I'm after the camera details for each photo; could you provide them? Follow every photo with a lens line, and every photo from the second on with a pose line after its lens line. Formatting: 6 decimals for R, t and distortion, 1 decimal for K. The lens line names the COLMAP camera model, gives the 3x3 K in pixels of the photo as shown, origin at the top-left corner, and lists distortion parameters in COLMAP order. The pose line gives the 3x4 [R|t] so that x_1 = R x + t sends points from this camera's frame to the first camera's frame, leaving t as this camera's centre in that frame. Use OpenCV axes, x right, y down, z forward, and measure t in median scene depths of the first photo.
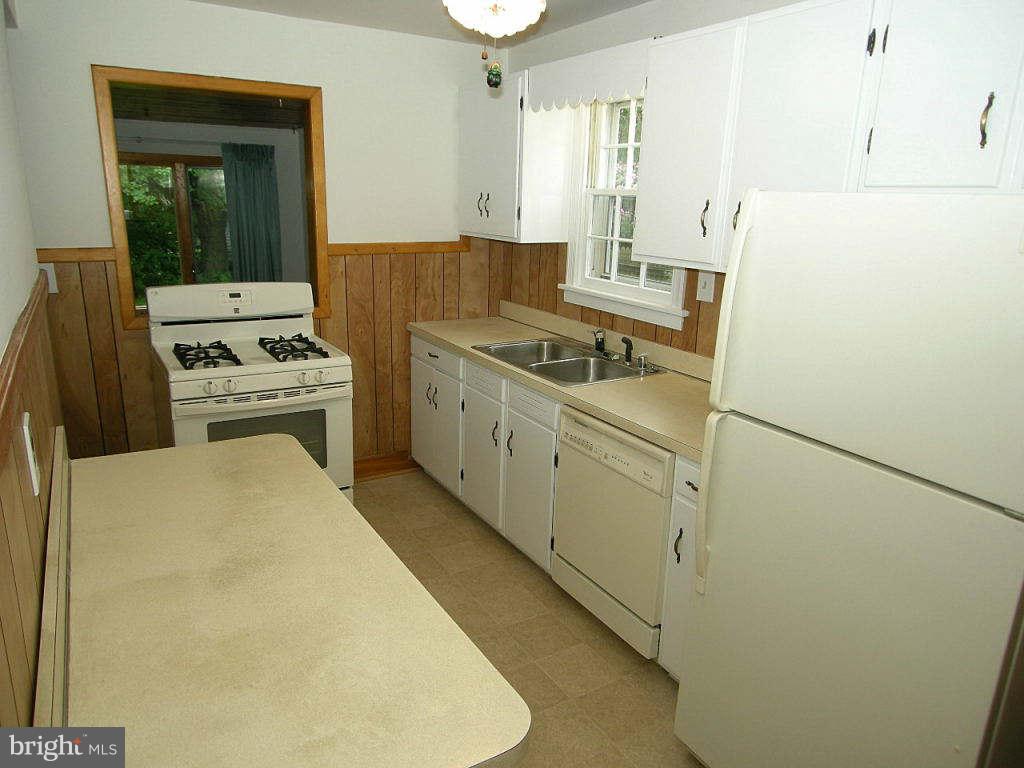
lens RADIAL K [[693.1, 0, 512.0], [0, 693.1, 384.0], [0, 0, 1]] dist [0.003288, 0.000199]
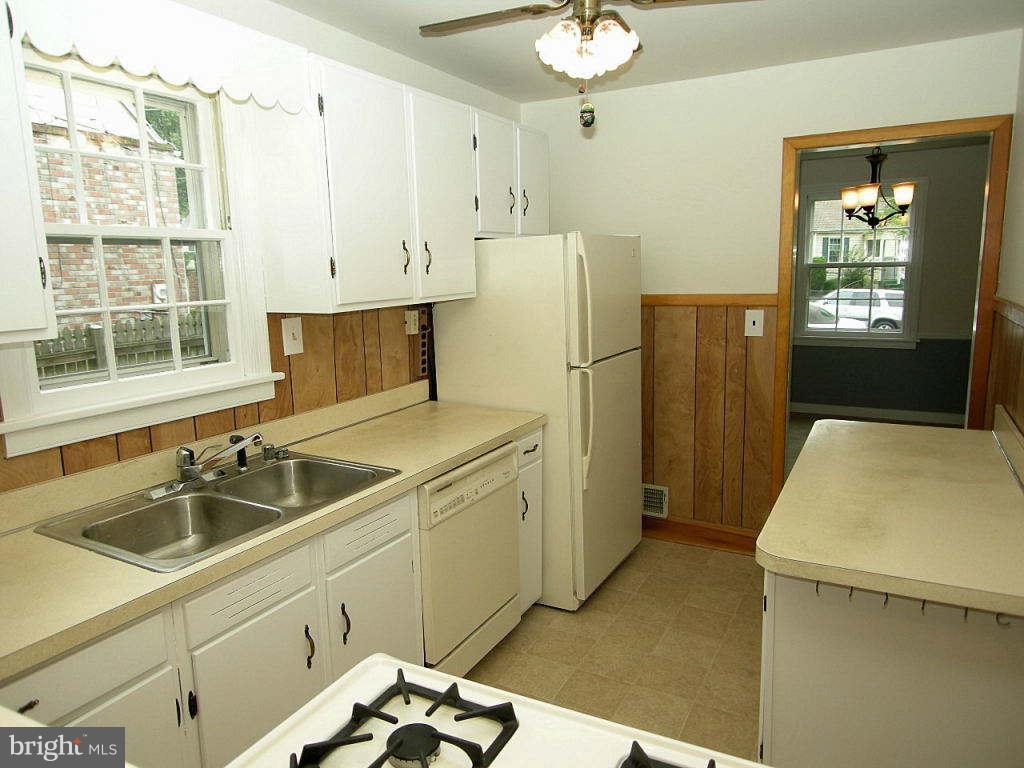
lens RADIAL K [[693.1, 0, 512.0], [0, 693.1, 384.0], [0, 0, 1]] dist [0.003288, 0.000199]
pose [[-0.499482, -0.168075, 0.849864, -0.694650], [0.235656, 0.917649, 0.319980, -0.337586], [-0.833657, 0.360100, -0.418741, 1.285606]]
